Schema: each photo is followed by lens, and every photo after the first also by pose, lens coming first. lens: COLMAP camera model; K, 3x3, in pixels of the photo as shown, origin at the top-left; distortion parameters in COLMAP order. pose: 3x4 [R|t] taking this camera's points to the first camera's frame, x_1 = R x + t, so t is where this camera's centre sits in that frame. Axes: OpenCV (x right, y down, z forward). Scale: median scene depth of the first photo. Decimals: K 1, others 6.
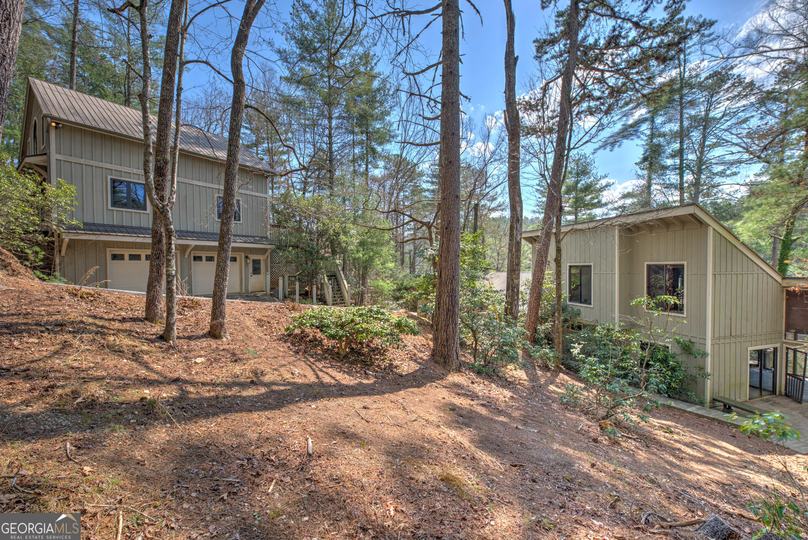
lens RADIAL K [[322.4, 0, 402.3], [0, 322.4, 272.1], [0, 0, 1]] dist [0.006151, -0.004512]
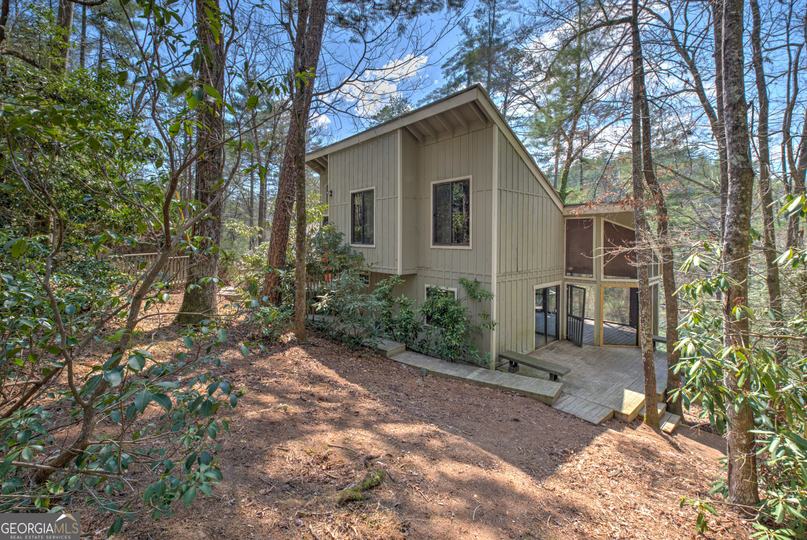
lens RADIAL K [[322.0, 0, 405.6], [0, 322.0, 249.8], [0, 0, 1]] dist [0.006151, -0.004512]
pose [[0.906300, -0.002478, 0.422628, 0.394506], [0.003474, 0.999993, -0.001586, 0.130048], [-0.422621, 0.002906, 0.906302, 0.362691]]
